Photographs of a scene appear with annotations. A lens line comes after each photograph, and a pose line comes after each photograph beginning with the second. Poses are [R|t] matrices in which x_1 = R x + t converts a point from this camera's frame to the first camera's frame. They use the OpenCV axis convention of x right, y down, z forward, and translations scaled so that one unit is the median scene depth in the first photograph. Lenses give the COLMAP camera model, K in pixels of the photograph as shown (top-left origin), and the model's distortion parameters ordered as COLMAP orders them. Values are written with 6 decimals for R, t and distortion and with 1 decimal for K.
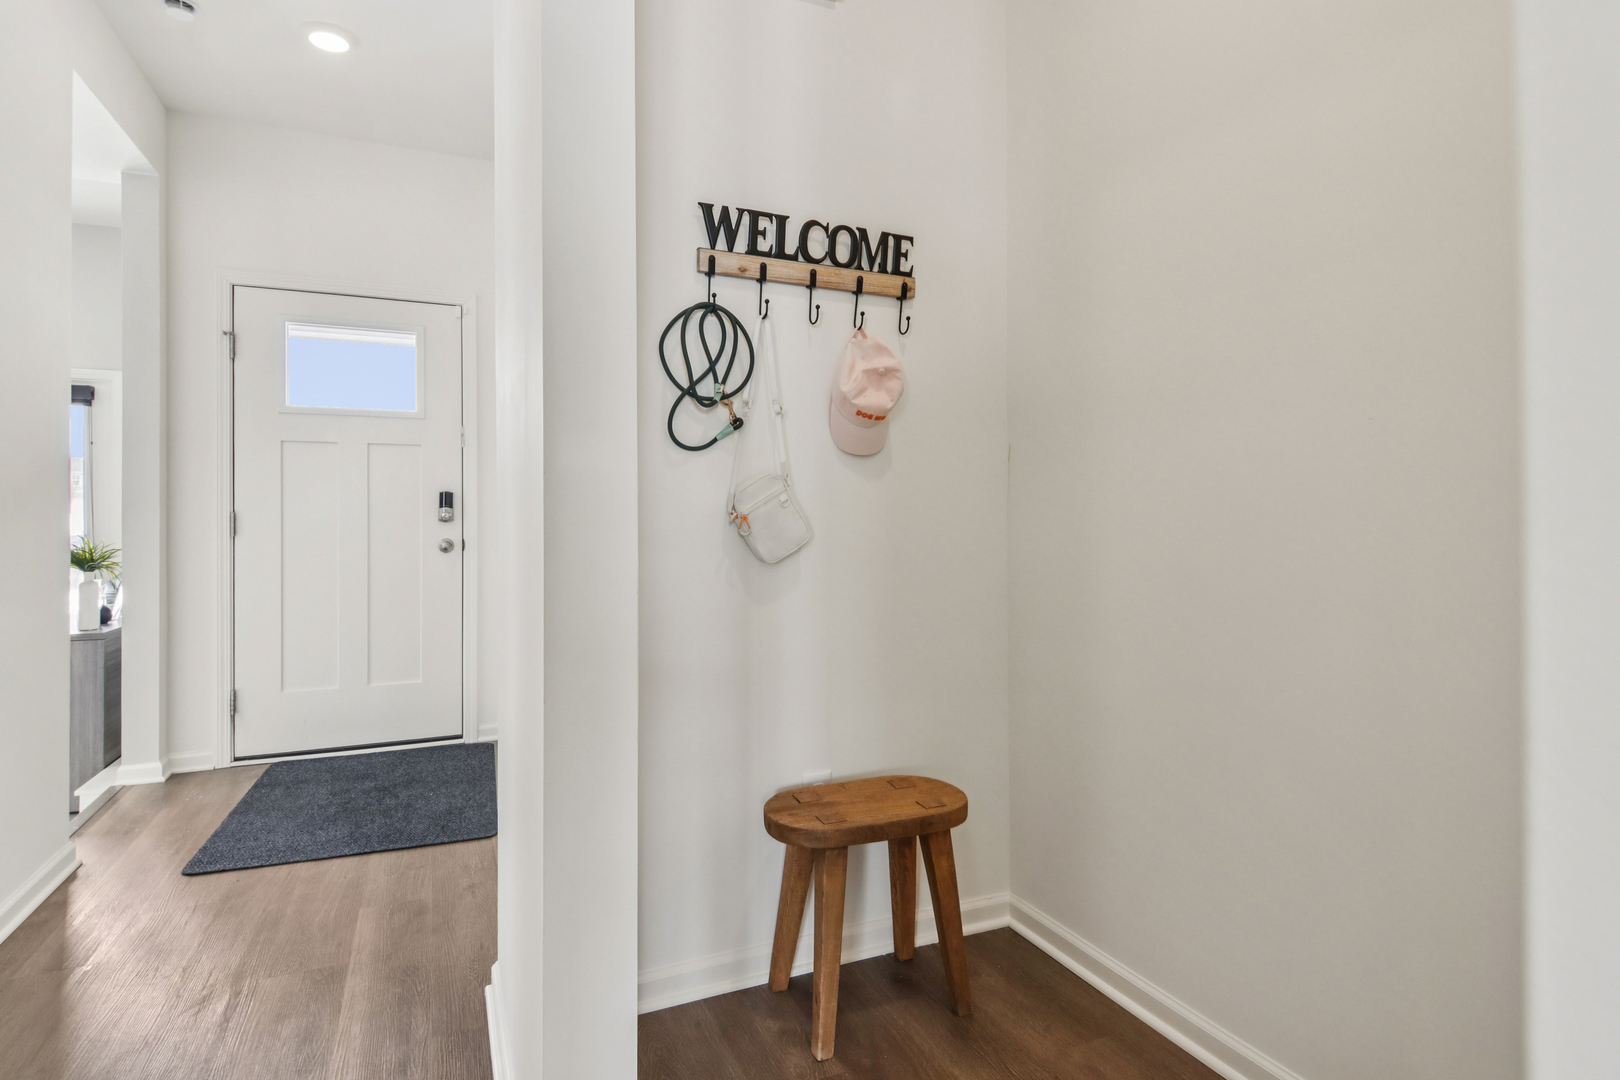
lens RADIAL K [[828.7, 0, 779.0], [0, 828.7, 523.2], [0, 0, 1]] dist [0.004410, -0.014865]
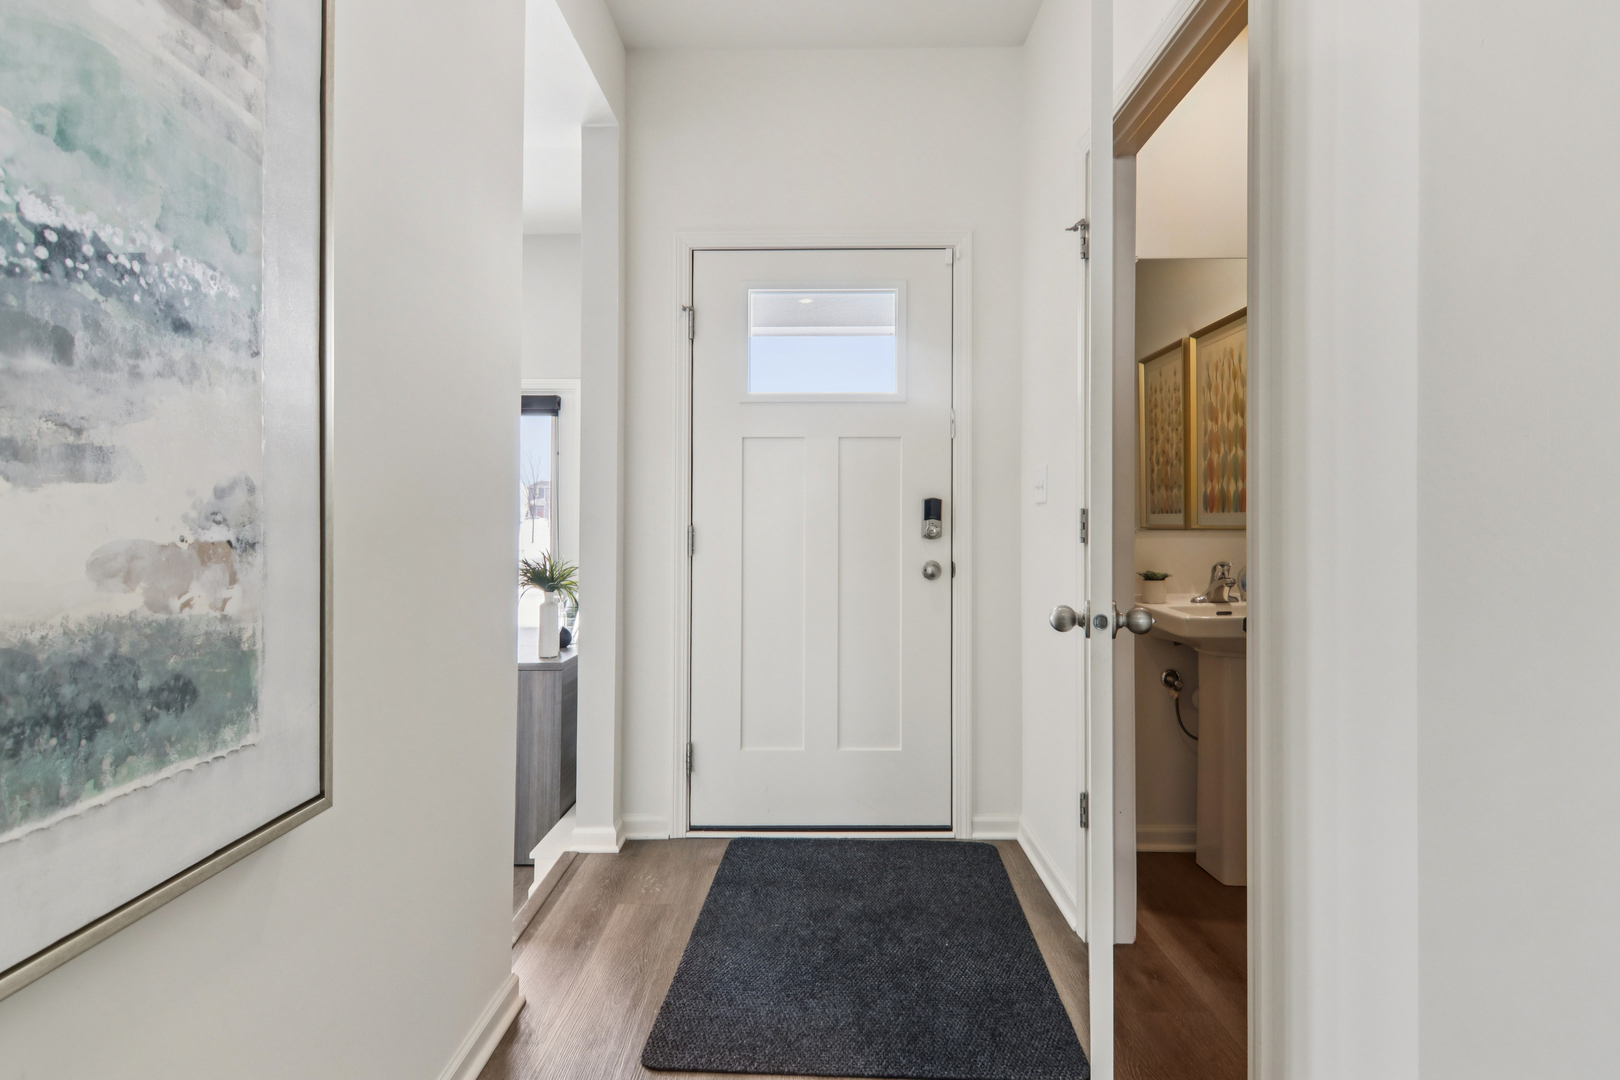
lens RADIAL K [[827.6, 0, 804.2], [0, 827.6, 524.2], [0, 0, 1]] dist [0.002253, -0.014796]
pose [[0.915311, 0.001578, -0.402745, -0.230603], [-0.006334, 0.999925, -0.010479, -0.006724], [0.402698, 0.012143, 0.915252, 0.299732]]
